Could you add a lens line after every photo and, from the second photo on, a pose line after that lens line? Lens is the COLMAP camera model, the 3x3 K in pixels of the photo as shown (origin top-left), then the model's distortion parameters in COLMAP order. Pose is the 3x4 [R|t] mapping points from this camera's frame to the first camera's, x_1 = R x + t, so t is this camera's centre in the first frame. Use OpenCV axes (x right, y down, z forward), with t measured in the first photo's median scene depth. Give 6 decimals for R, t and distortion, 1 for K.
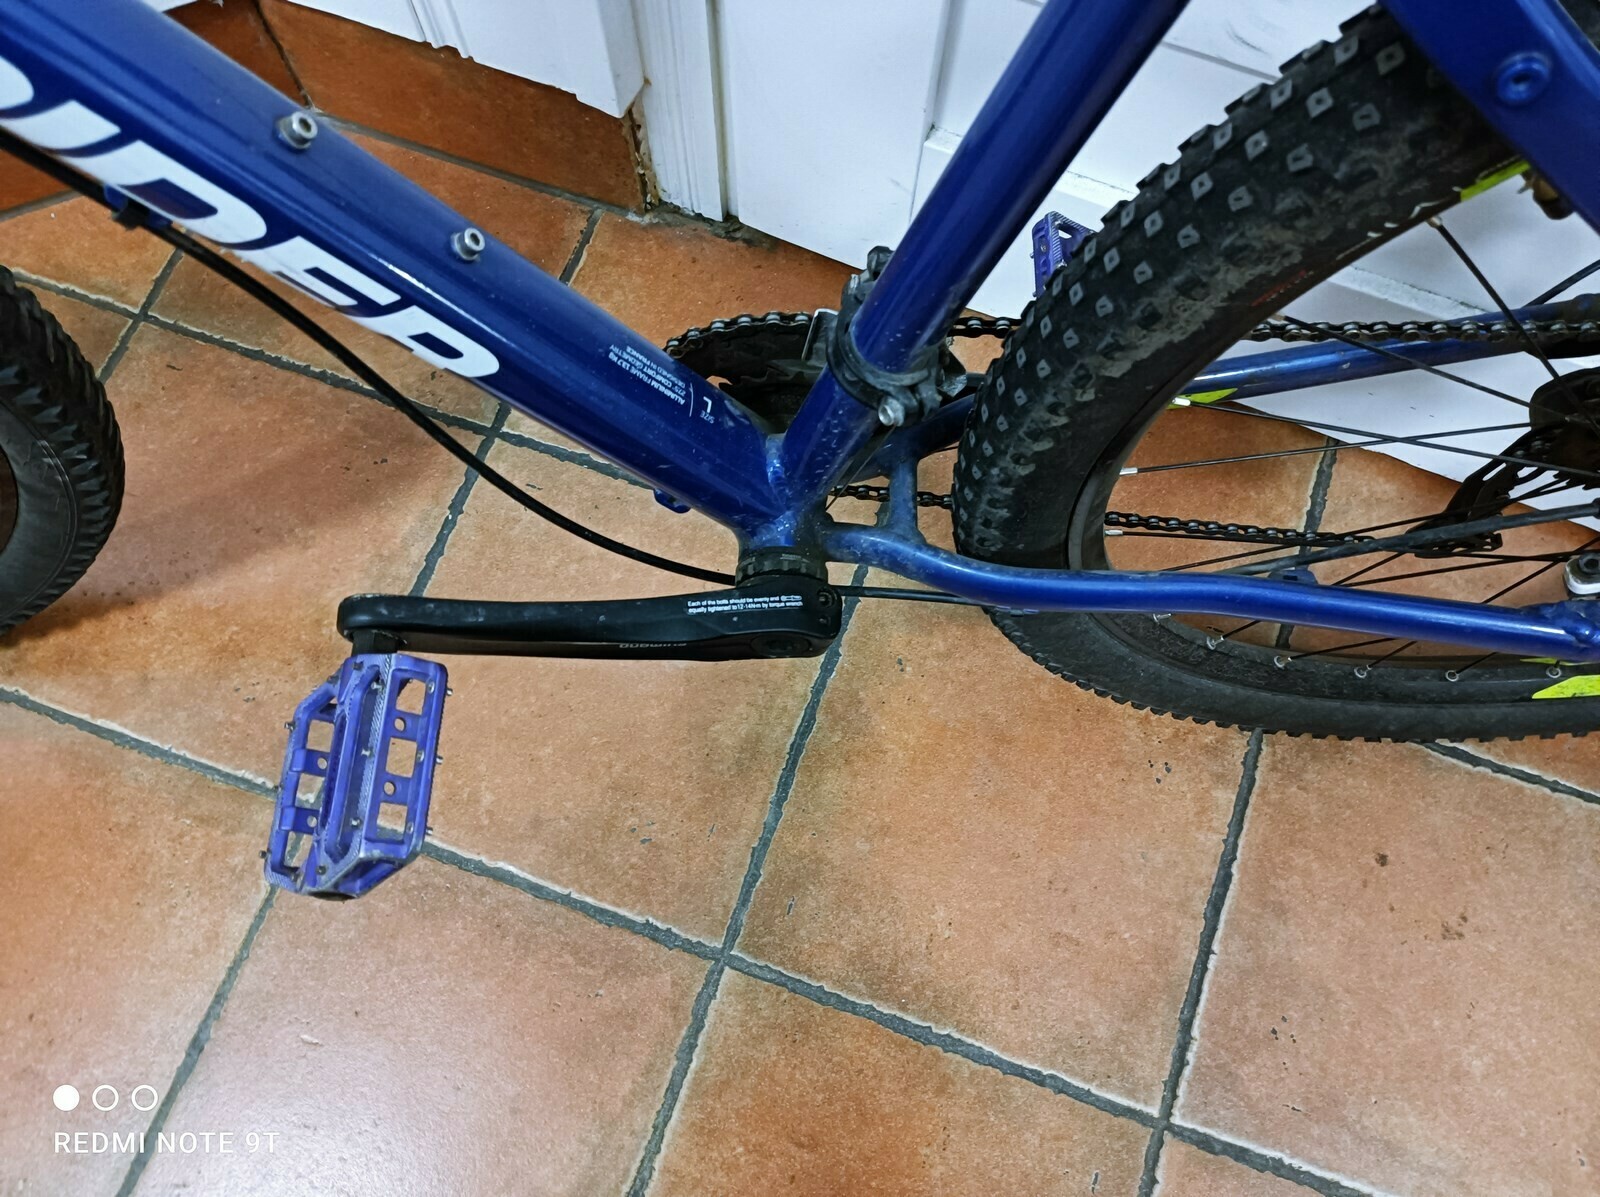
lens RADIAL K [[1187.2, 0, 794.6], [0, 1187.2, 593.9], [0, 0, 1]] dist [0.032056, -0.019073]
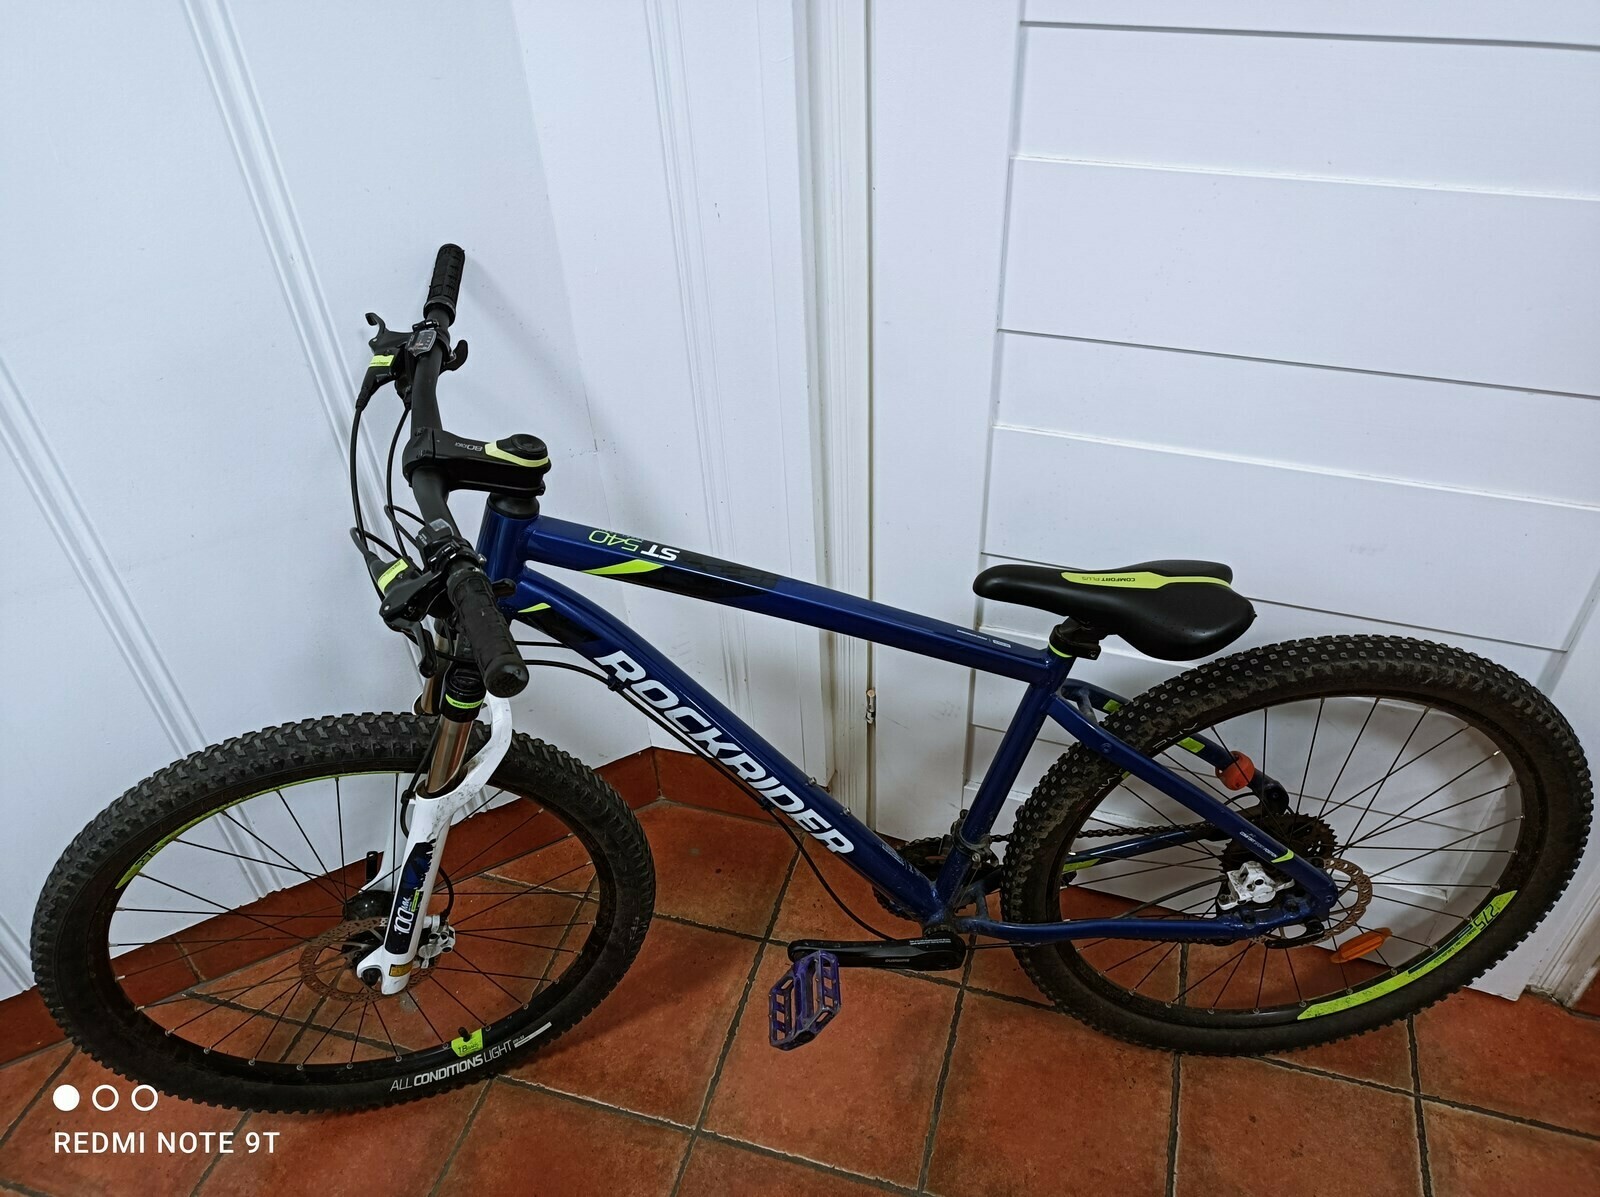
lens RADIAL K [[1187.2, 0, 795.3], [0, 1187.2, 593.9], [0, 0, 1]] dist [0.032056, -0.019073]
pose [[0.997557, -0.068876, 0.011664, -0.207868], [0.064481, 0.843632, -0.533036, 0.488983], [0.026873, 0.532486, 0.846012, -1.100176]]
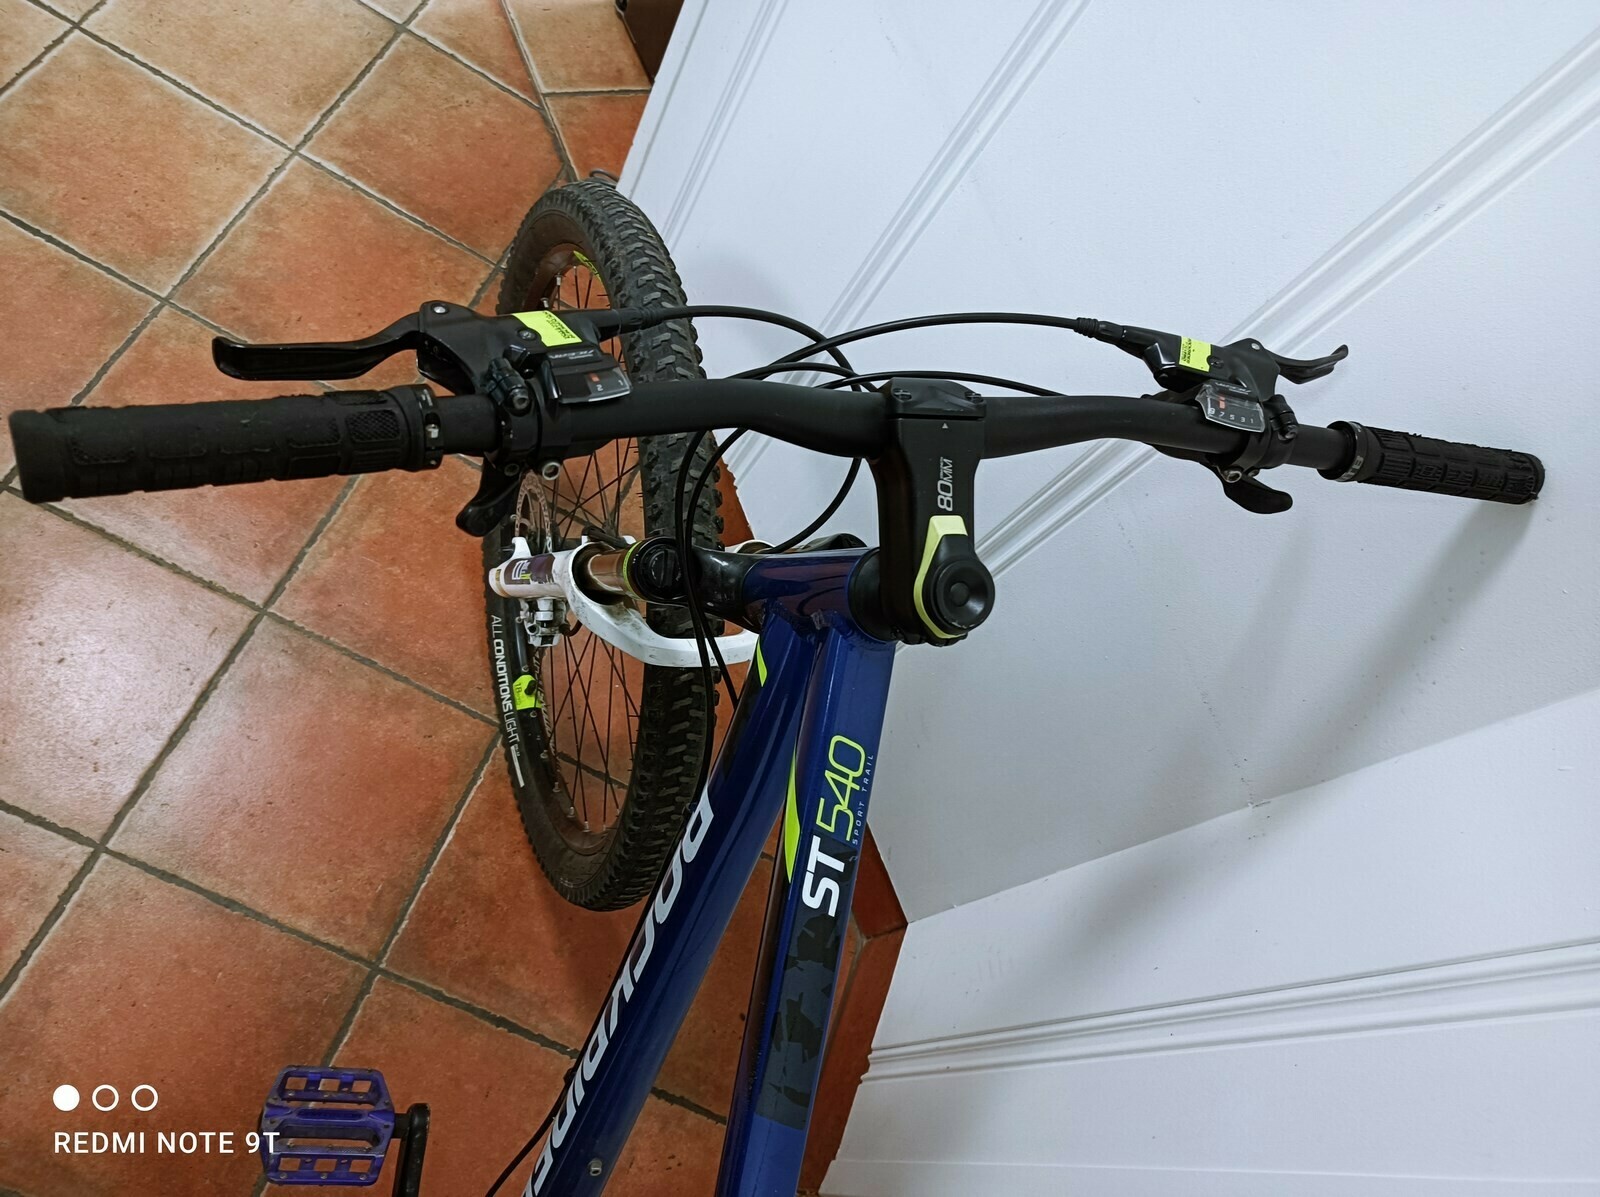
lens RADIAL K [[1187.2, 0, 803.4], [0, 1187.2, 596.9], [0, 0, 1]] dist [0.032056, -0.019073]
pose [[-0.009933, 0.908384, -0.418018, -0.199189], [-0.997231, -0.039811, -0.062815, -0.261879], [-0.073702, 0.416236, 0.906264, -0.657729]]
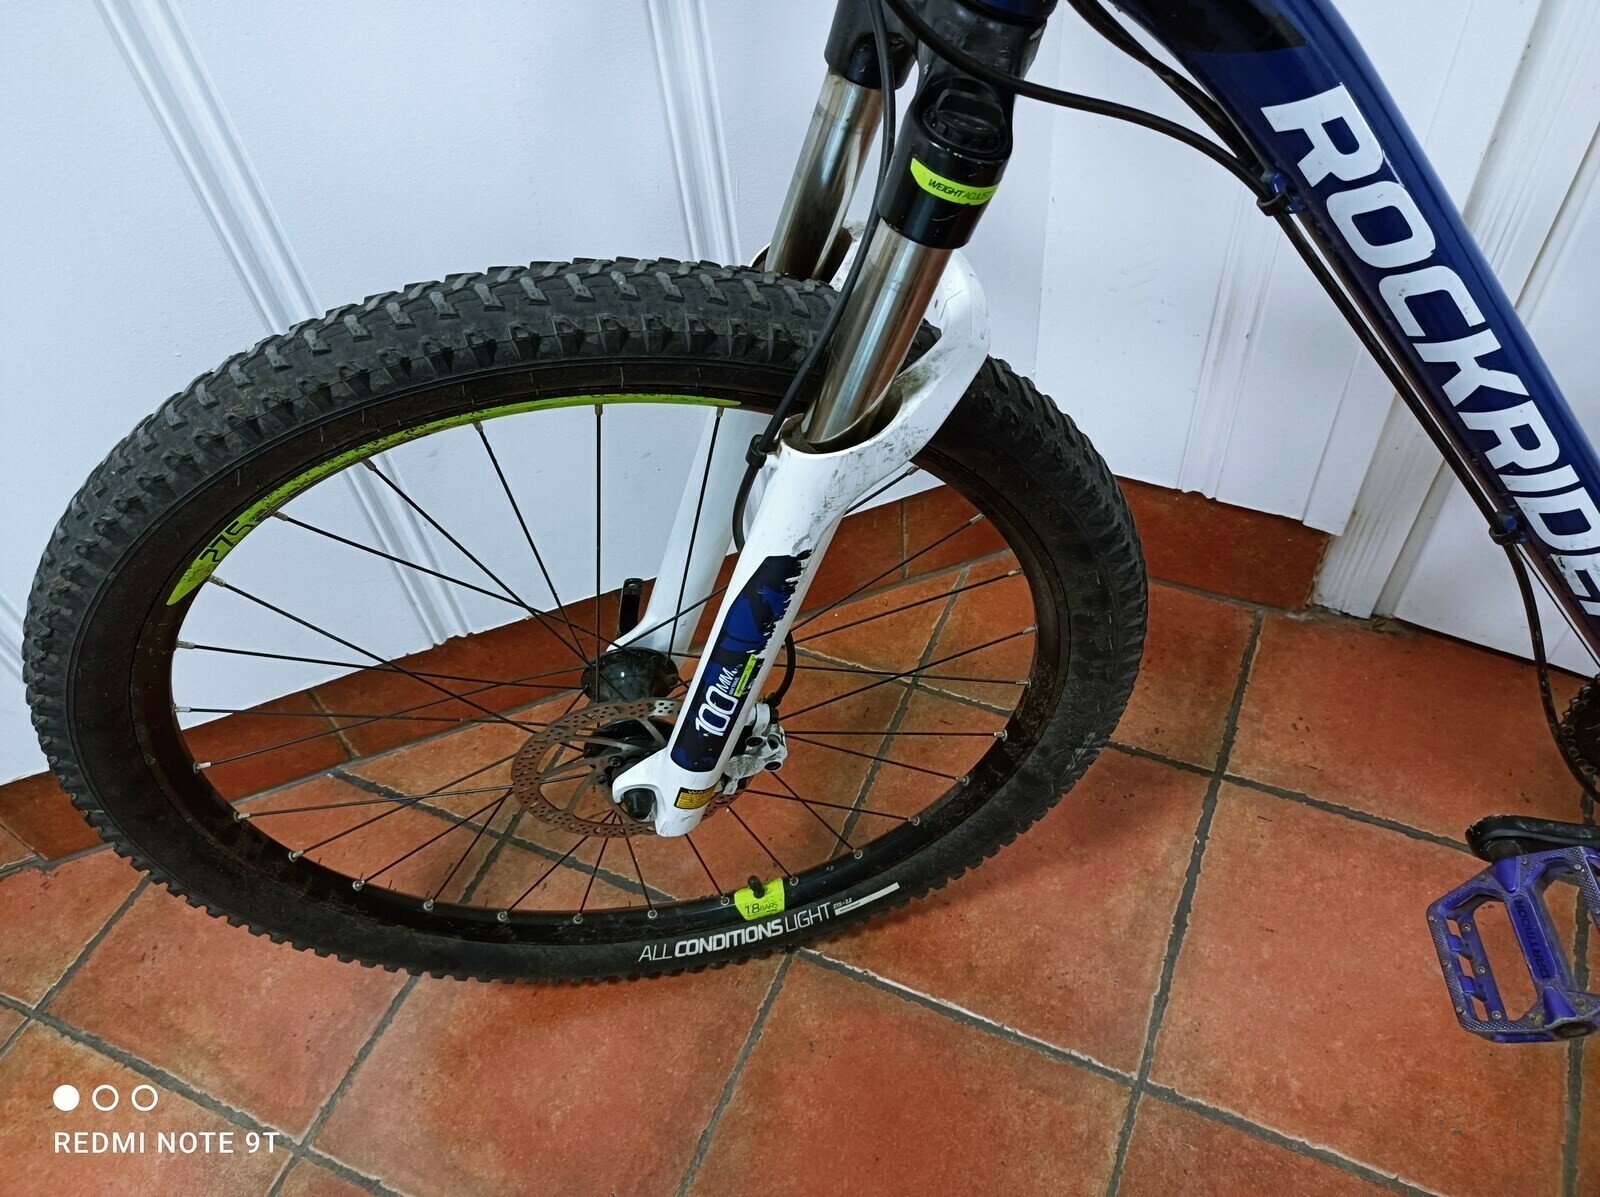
lens RADIAL K [[1187.2, 0, 789.0], [0, 1187.2, 598.9], [0, 0, 1]] dist [0.032056, -0.019073]
pose [[0.993046, -0.000106, -0.117729, -0.607727], [-0.044054, 0.927011, -0.372438, 0.191090], [0.109176, 0.375034, 0.920560, -0.270399]]
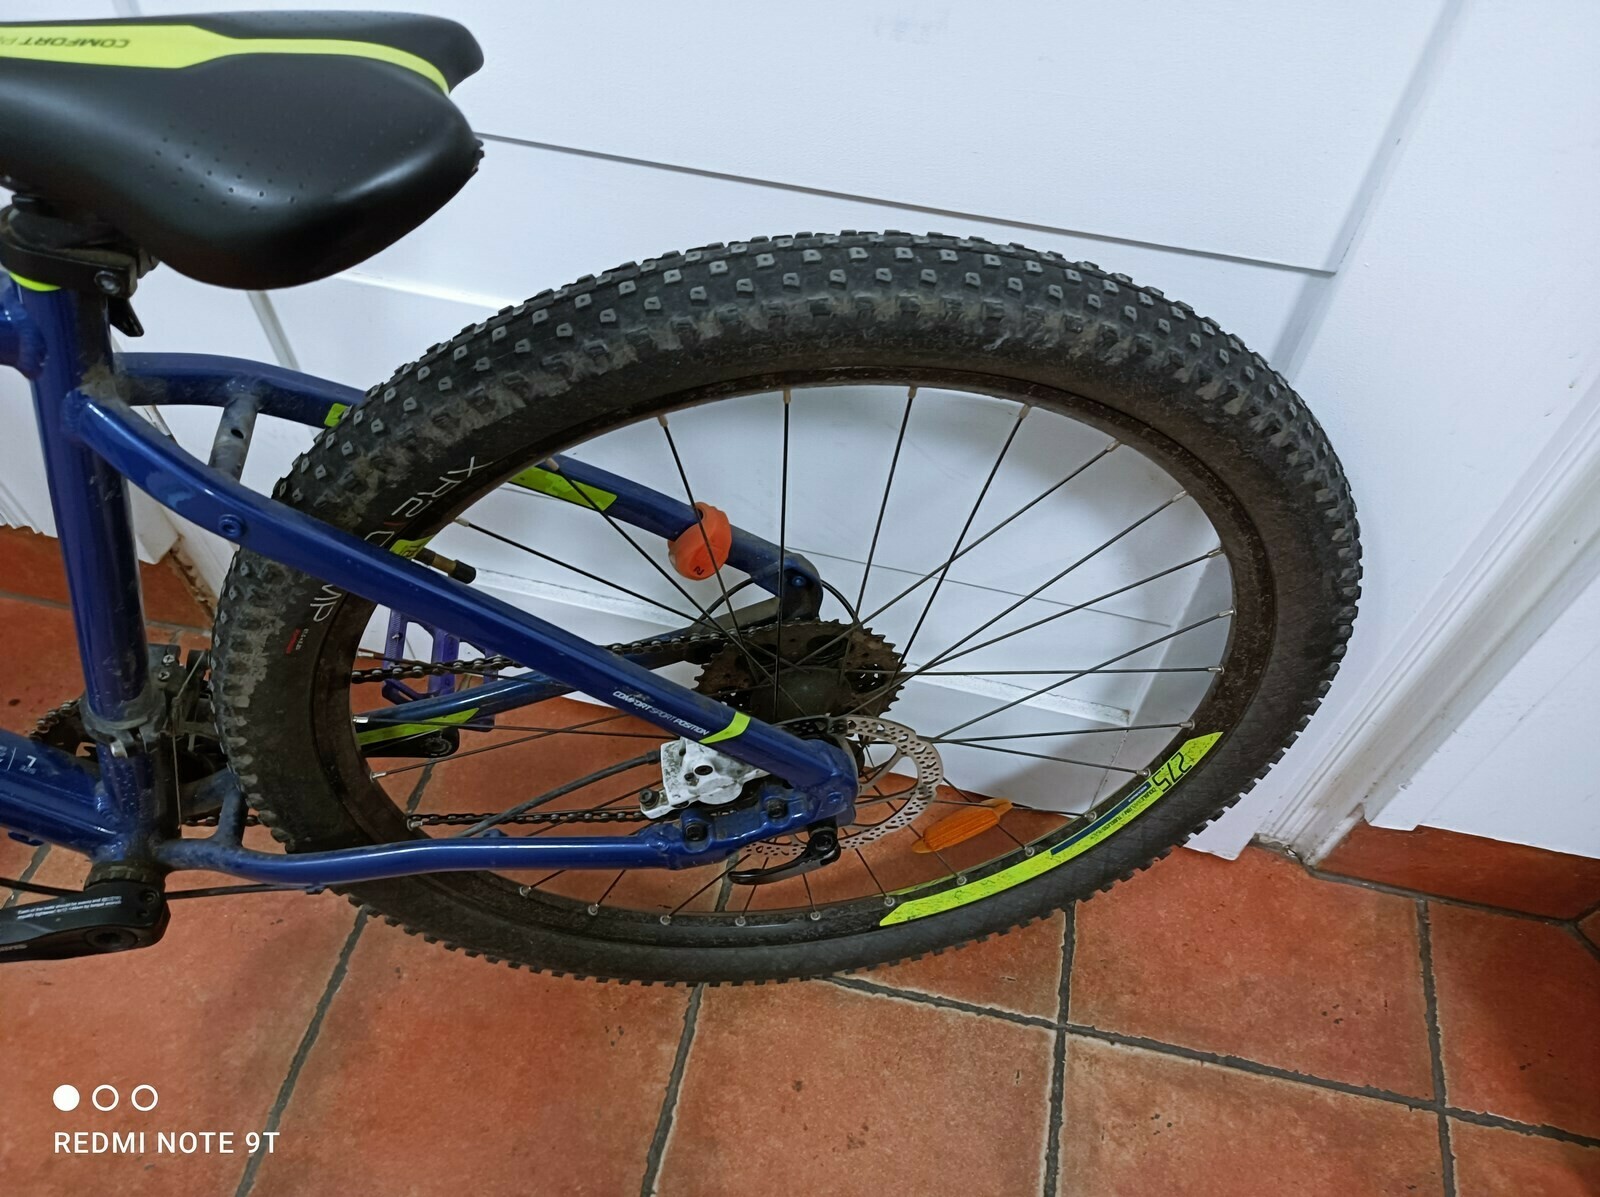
lens RADIAL K [[1187.2, 0, 795.6], [0, 1187.2, 596.1], [0, 0, 1]] dist [0.032056, -0.019073]
pose [[0.990486, -0.107230, 0.086246, 0.438825], [0.128625, 0.944177, -0.303290, 0.122655], [-0.048910, 0.311498, 0.948987, -0.271703]]
